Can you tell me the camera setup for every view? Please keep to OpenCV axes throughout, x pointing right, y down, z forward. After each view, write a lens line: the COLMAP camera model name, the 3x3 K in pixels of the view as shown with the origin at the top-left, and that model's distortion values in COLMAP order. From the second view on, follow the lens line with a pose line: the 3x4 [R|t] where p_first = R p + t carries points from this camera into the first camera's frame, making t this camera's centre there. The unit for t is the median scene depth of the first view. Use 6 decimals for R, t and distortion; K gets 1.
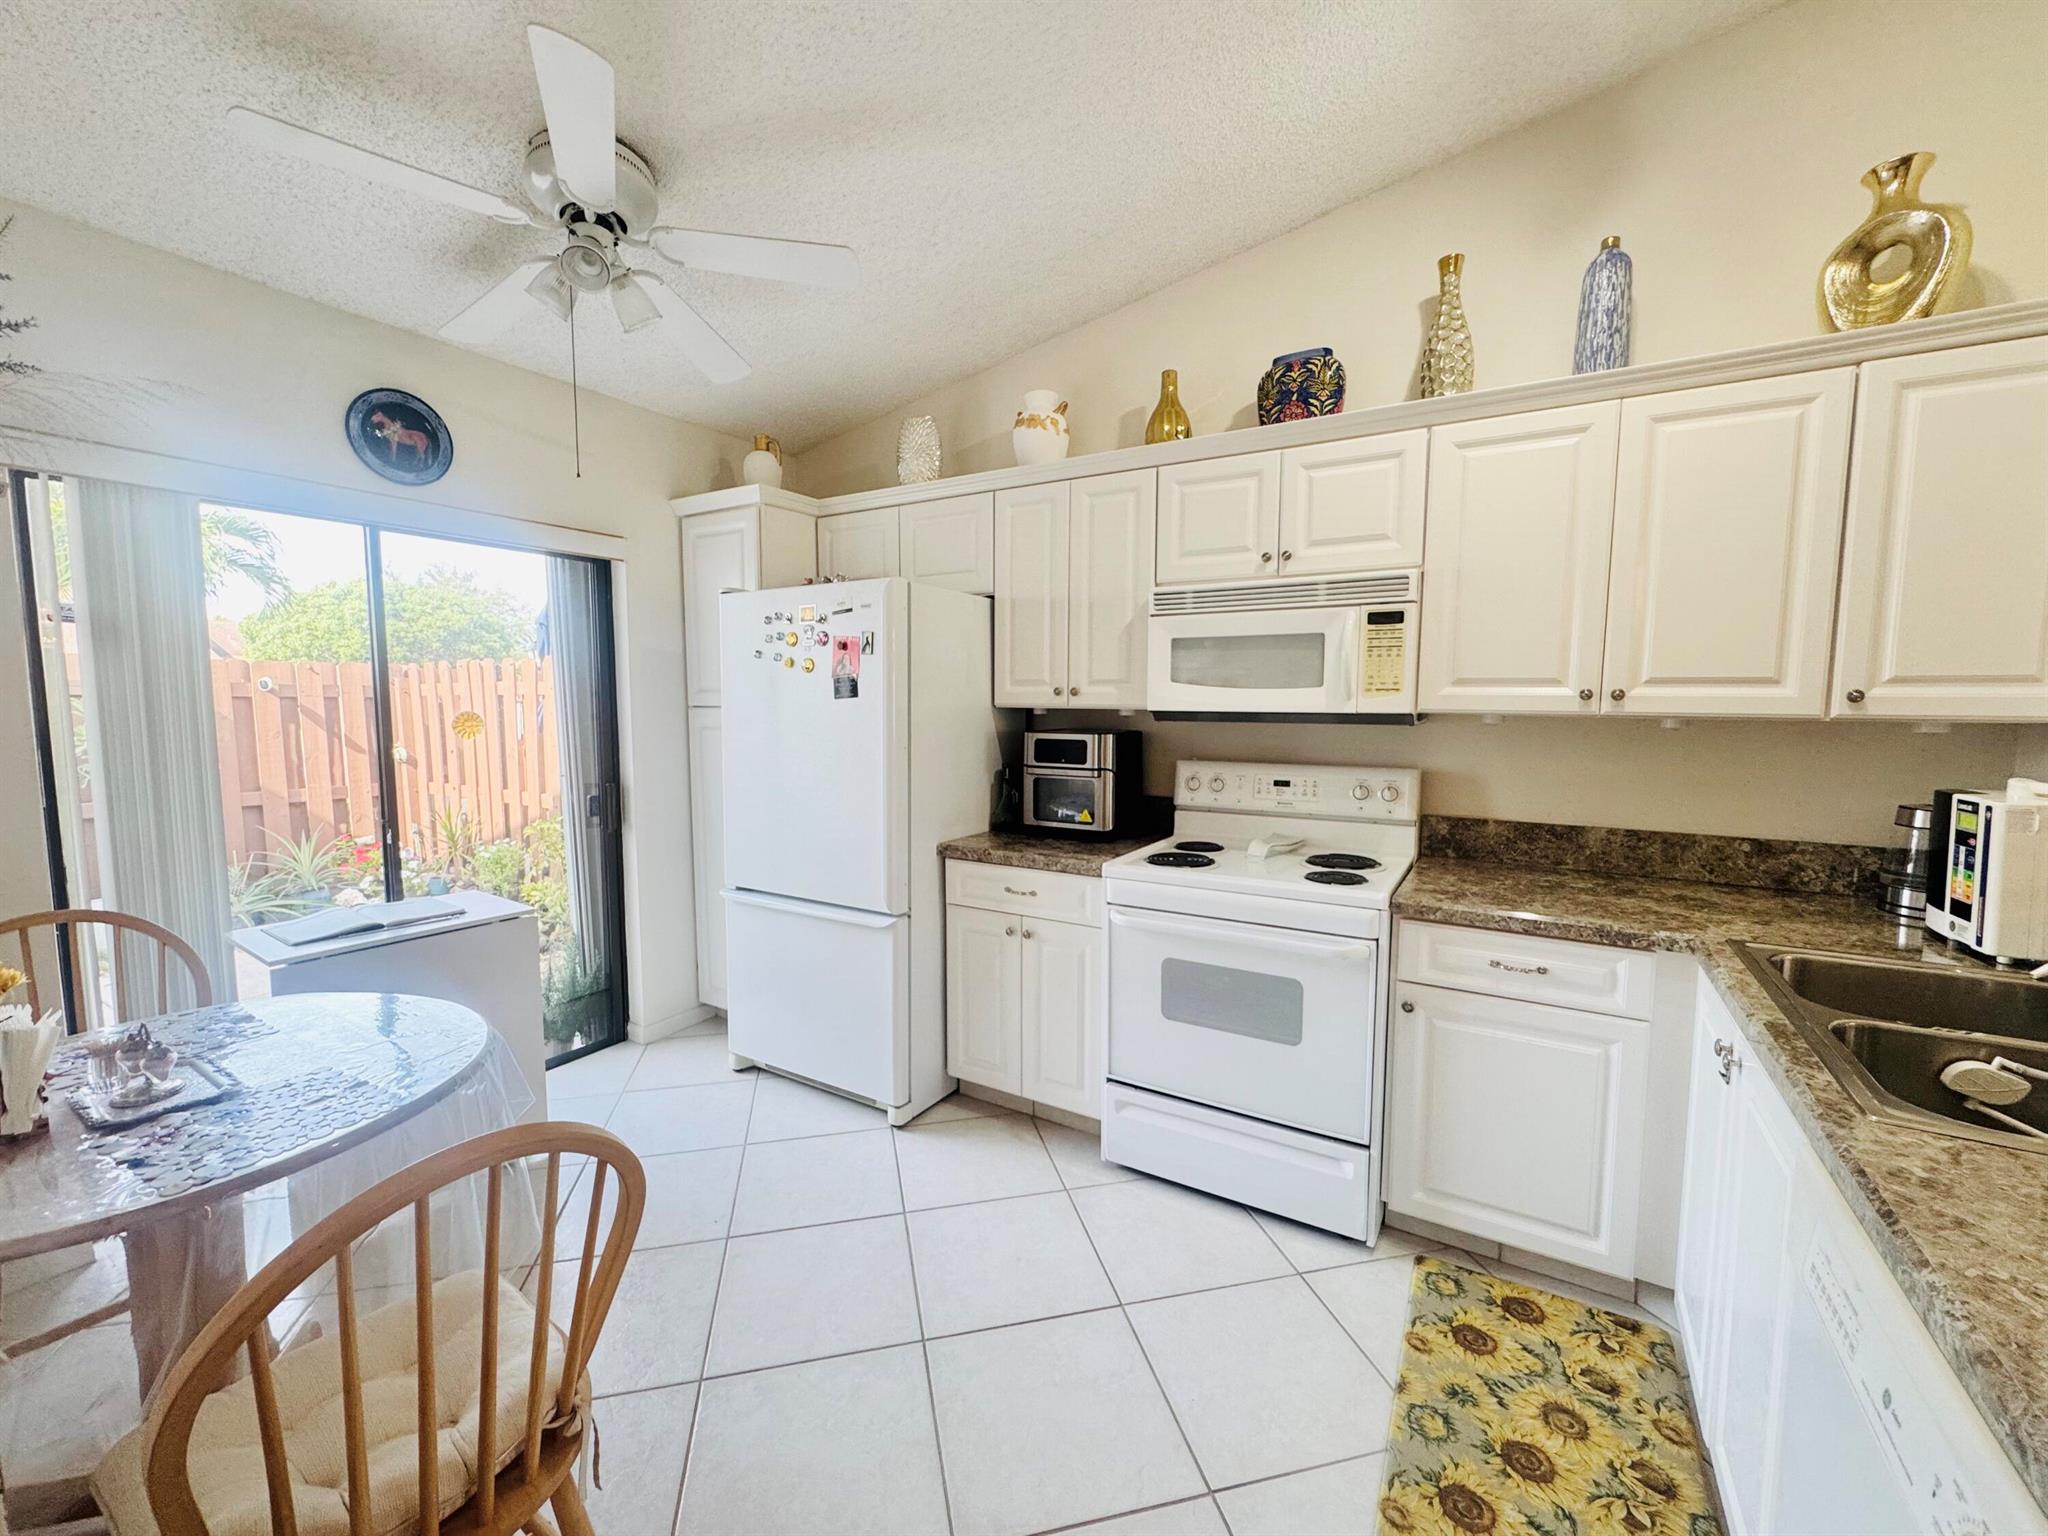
lens RADIAL K [[834.2, 0, 1024.0], [0, 834.2, 768.0], [0, 0, 1]] dist [-0.000087, 0.000126]
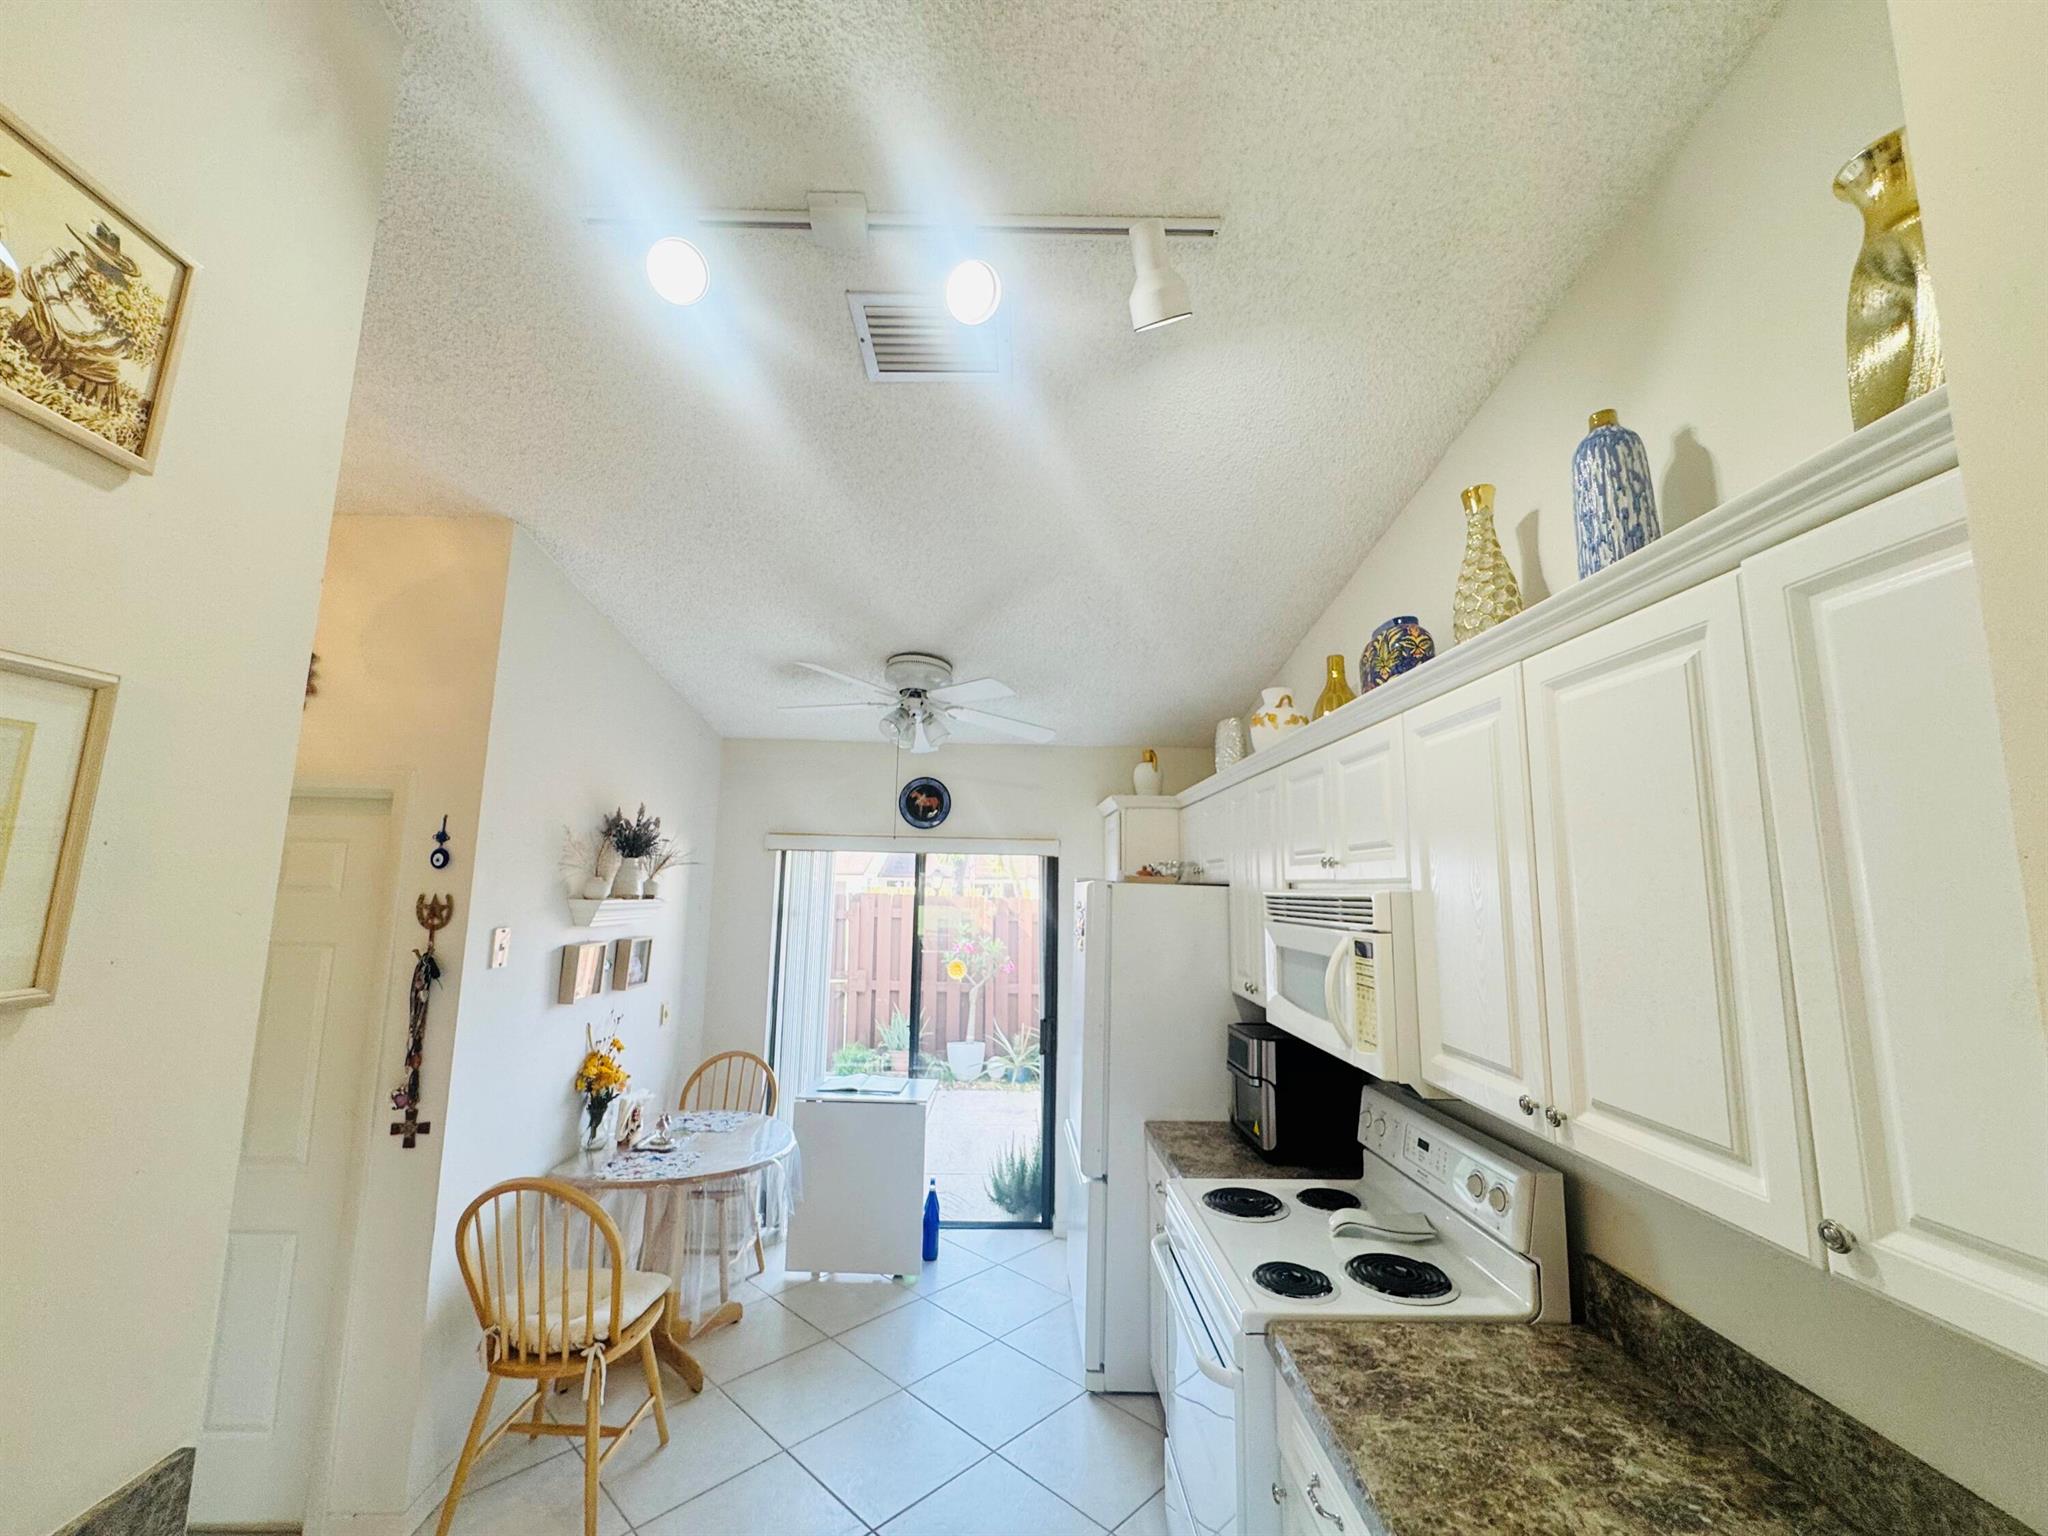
lens RADIAL K [[834.2, 0, 1024.0], [0, 834.2, 768.0], [0, 0, 1]] dist [-0.000087, 0.000126]
pose [[0.539775, -0.112949, -0.834198, 0.947475], [-0.090986, 0.977325, -0.191202, -0.166992], [0.836878, 0.179106, 0.517258, 0.283613]]
